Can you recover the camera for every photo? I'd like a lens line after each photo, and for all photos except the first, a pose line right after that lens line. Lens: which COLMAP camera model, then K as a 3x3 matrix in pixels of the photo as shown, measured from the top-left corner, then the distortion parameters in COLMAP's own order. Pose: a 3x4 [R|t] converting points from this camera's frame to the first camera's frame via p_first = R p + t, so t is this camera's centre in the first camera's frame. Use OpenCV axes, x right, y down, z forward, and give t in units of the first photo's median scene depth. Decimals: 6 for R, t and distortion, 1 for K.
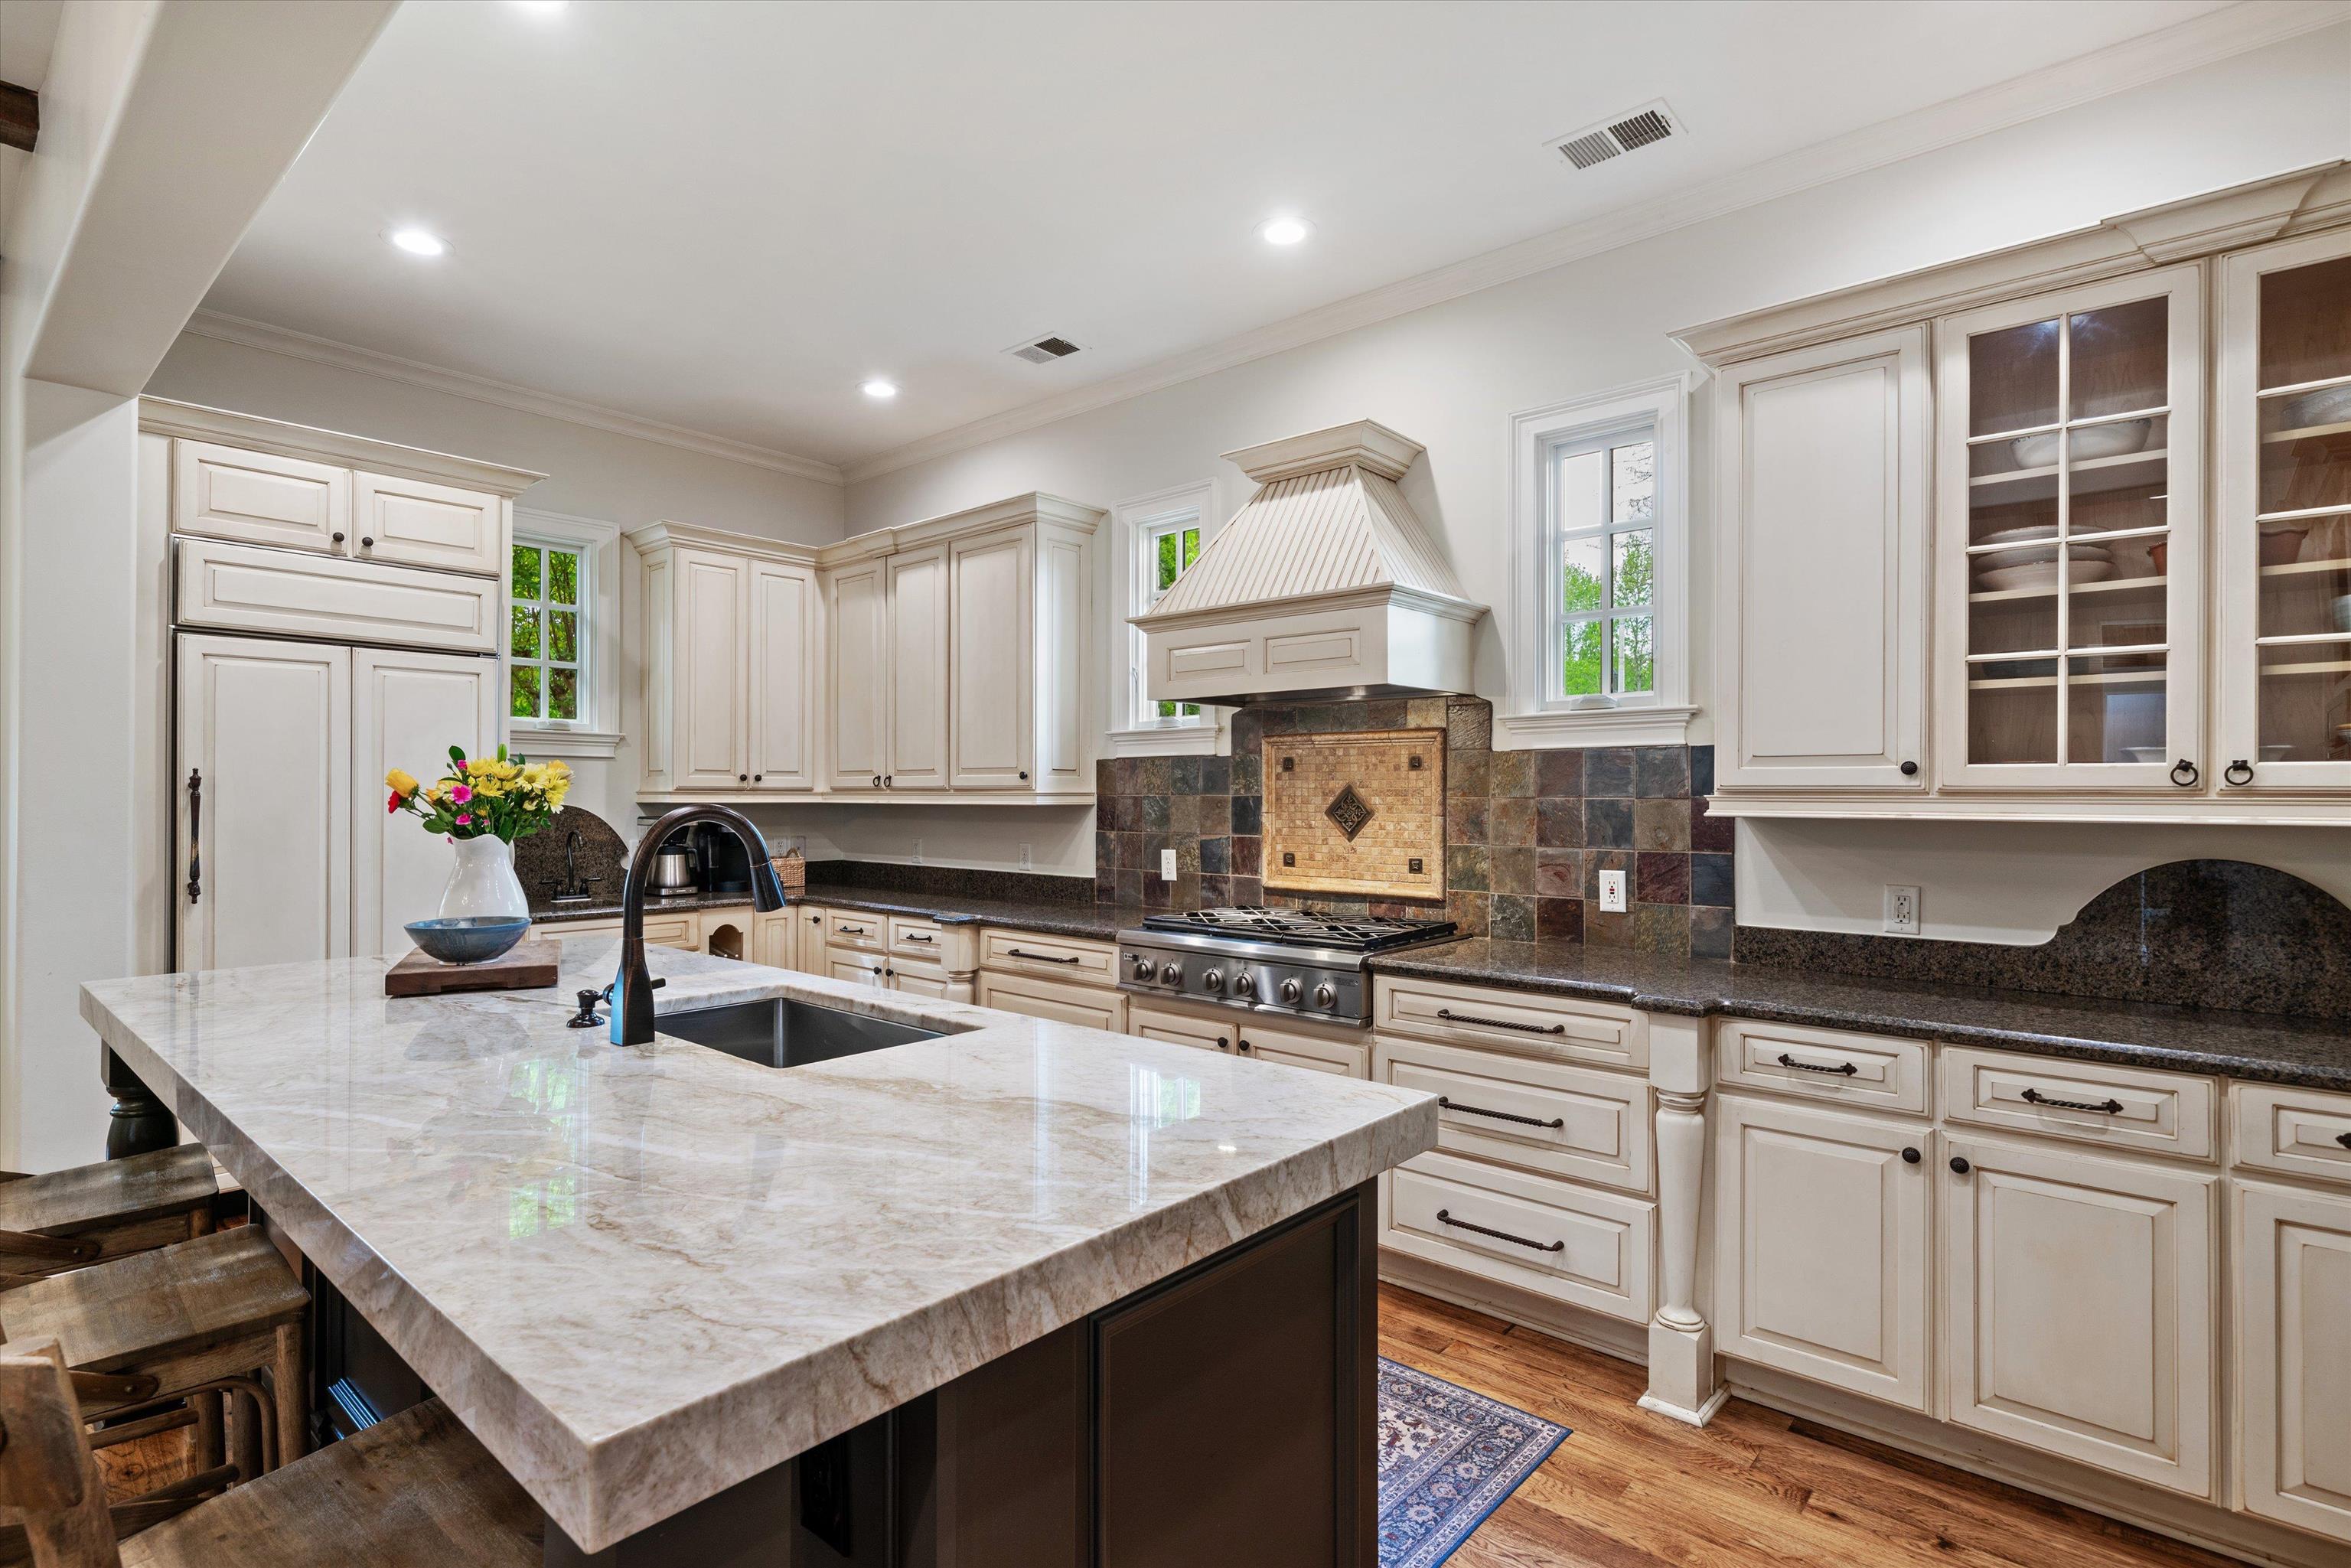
lens RADIAL K [[1142.7, 0, 1161.1], [0, 1142.7, 787.6], [0, 0, 1]] dist [0.004567, 0.000030]
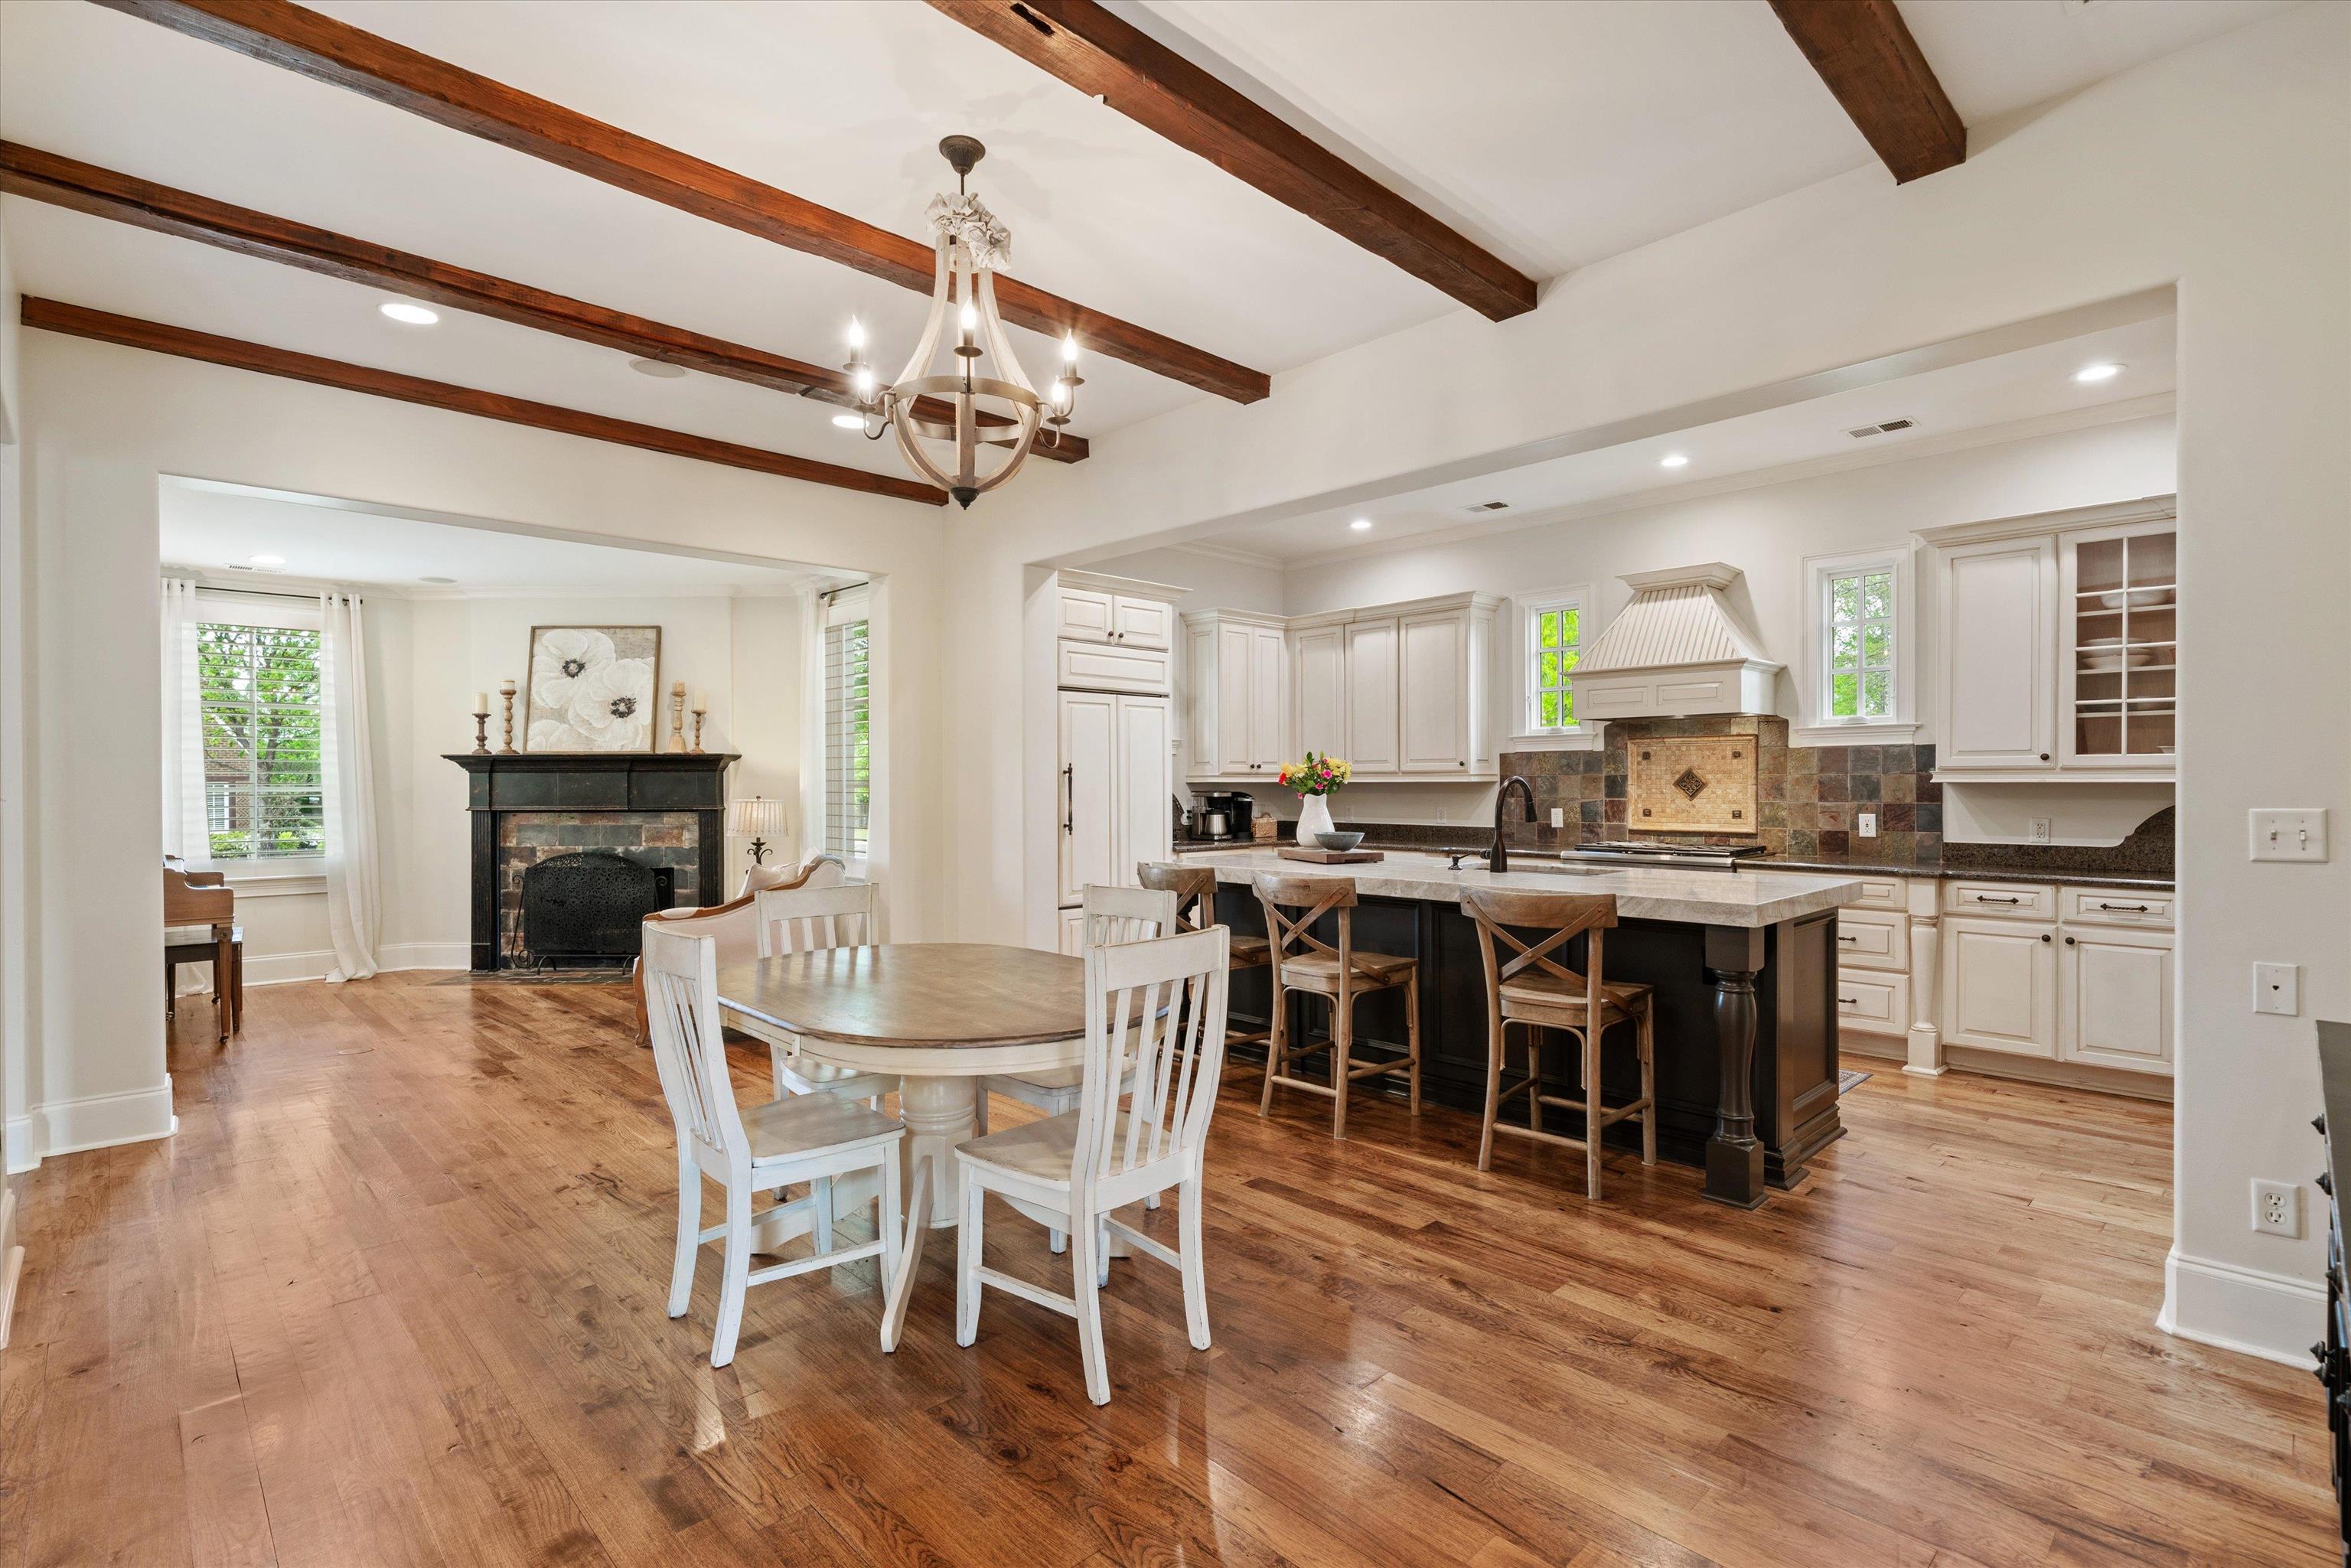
lens RADIAL K [[1104.1, 0, 1169.9], [0, 1104.1, 786.7], [0, 0, 1]] dist [0.004489, 0.001128]
pose [[0.996691, -0.005656, -0.081091, -0.547700], [0.006545, 0.999921, 0.010691, 0.003574], [0.081024, -0.011186, 0.996649, -0.808872]]
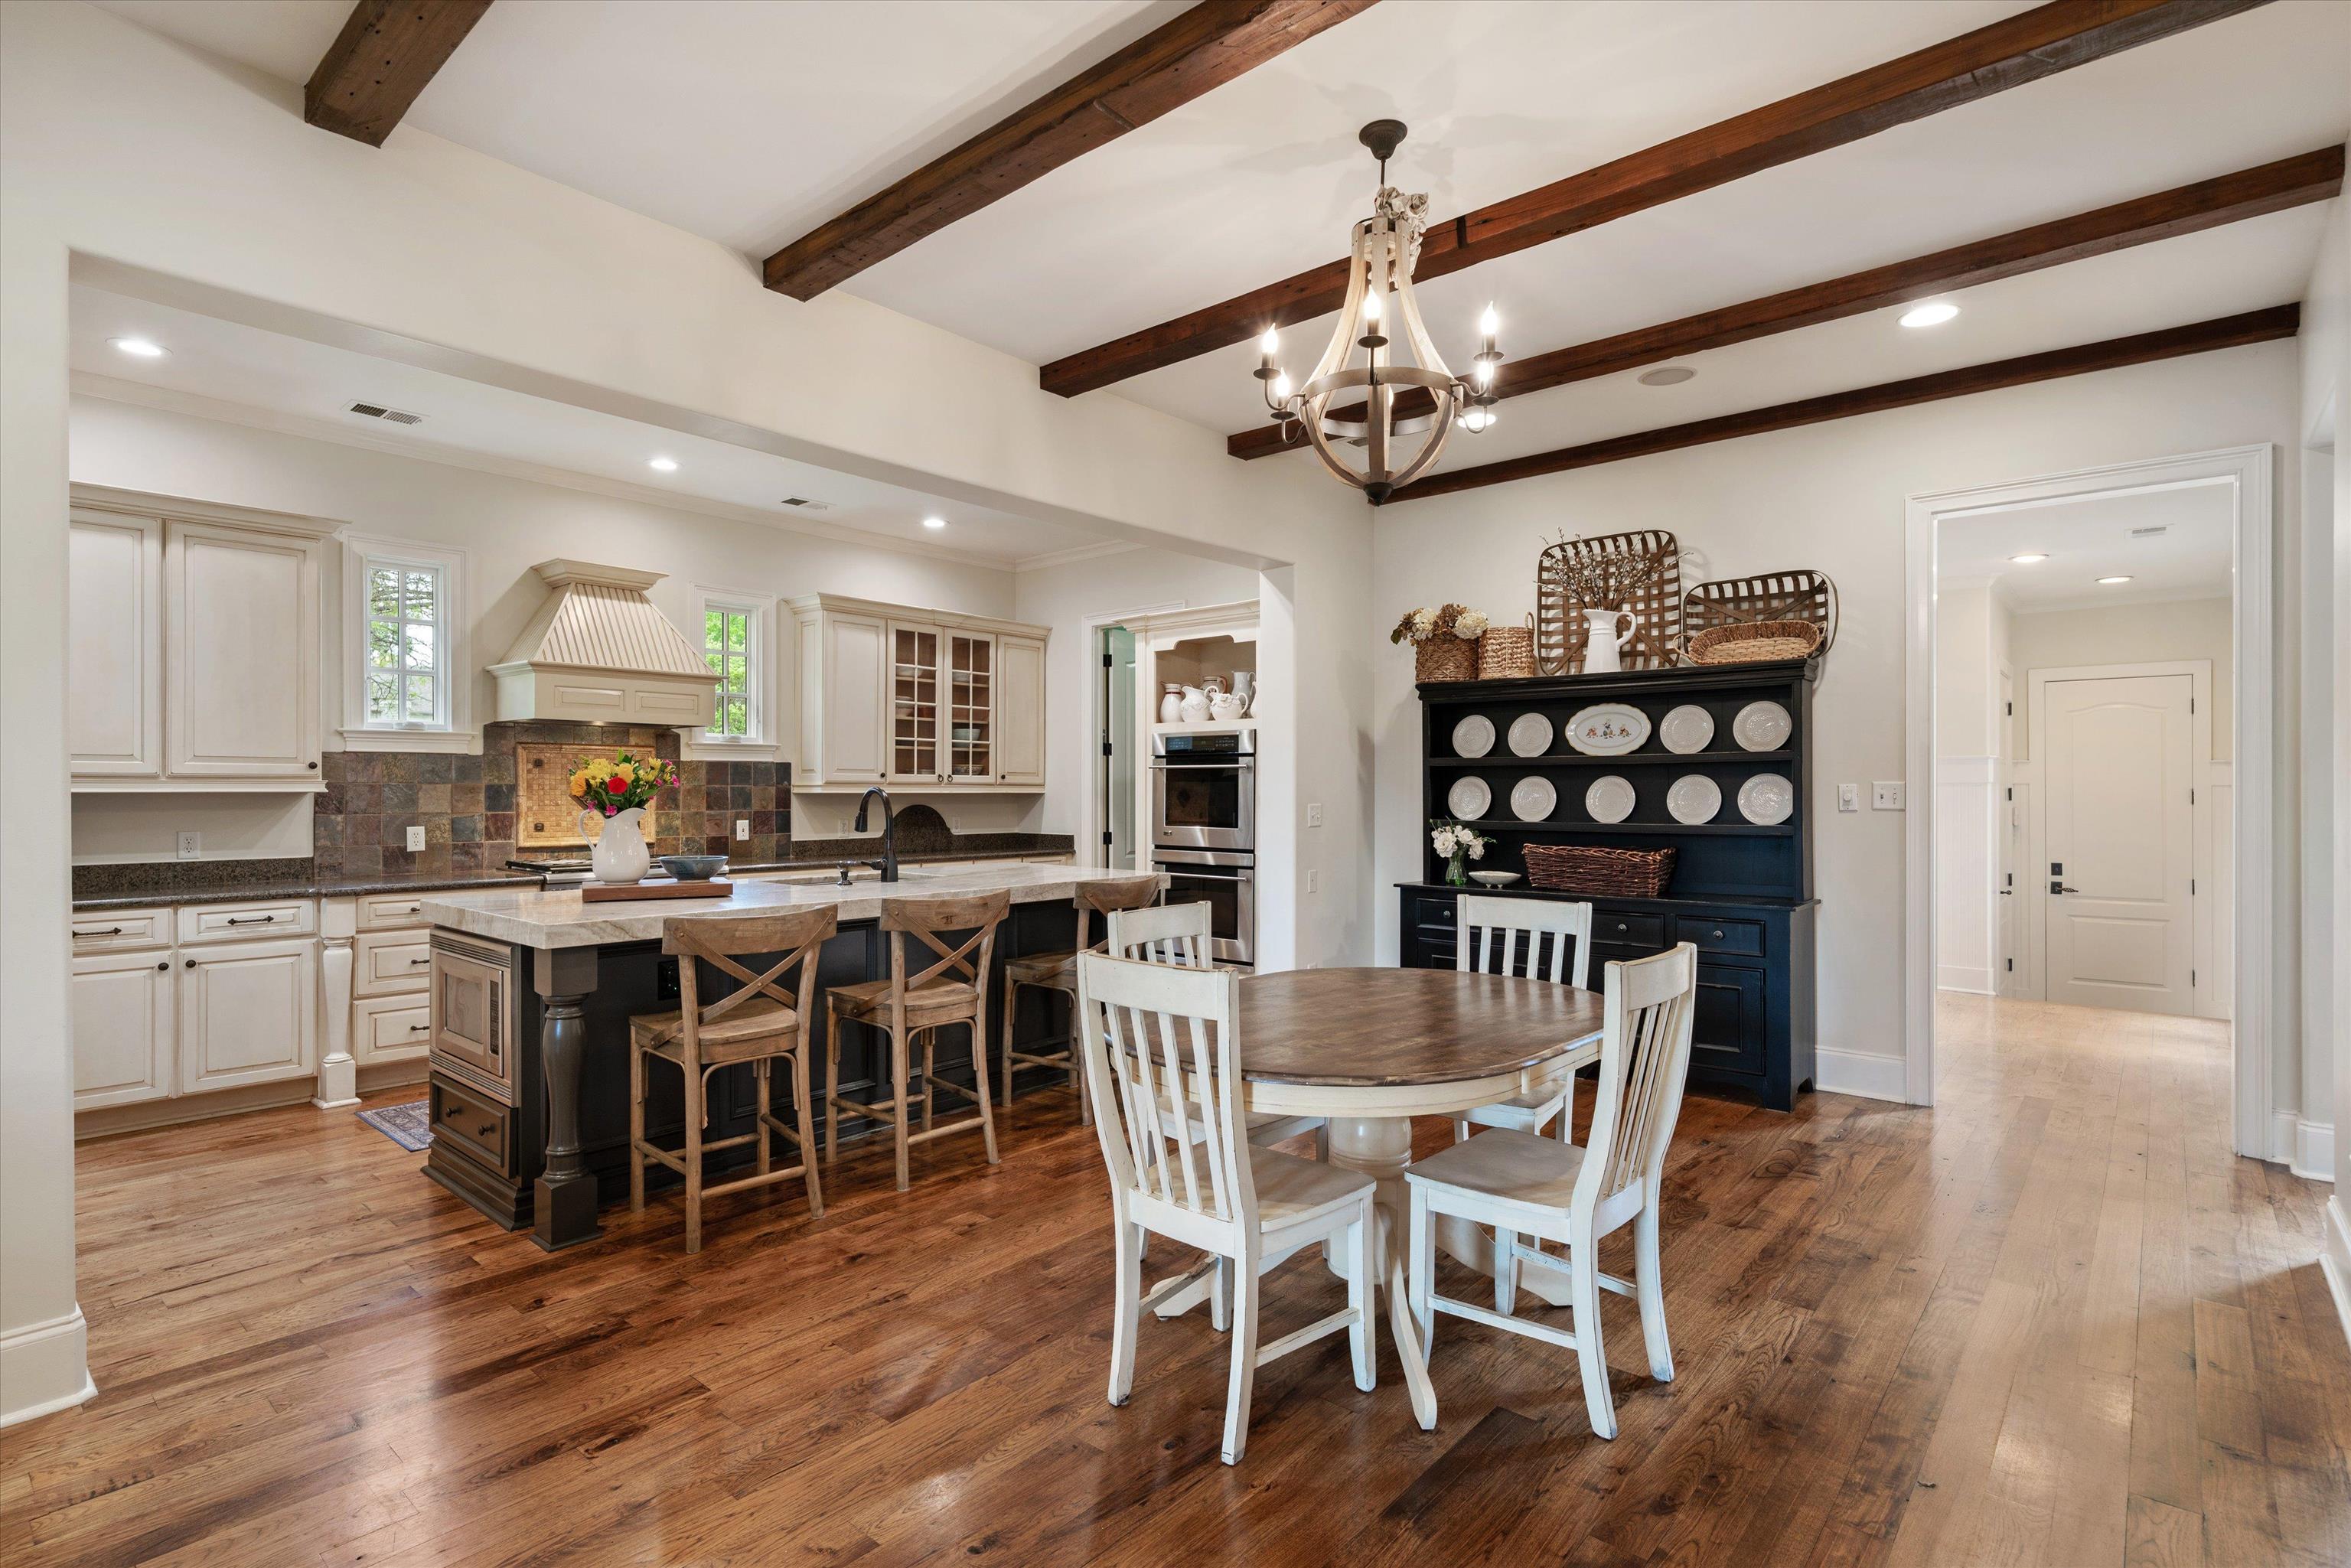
lens RADIAL K [[1142.7, 0, 1174.8], [0, 1142.7, 785.9], [0, 0, 1]] dist [0.004567, 0.000030]
pose [[-0.006798, -0.000183, 0.999977, -1.671106], [-0.007560, 0.999971, 0.000132, 0.003373], [-0.999948, -0.007559, -0.006799, 0.222258]]
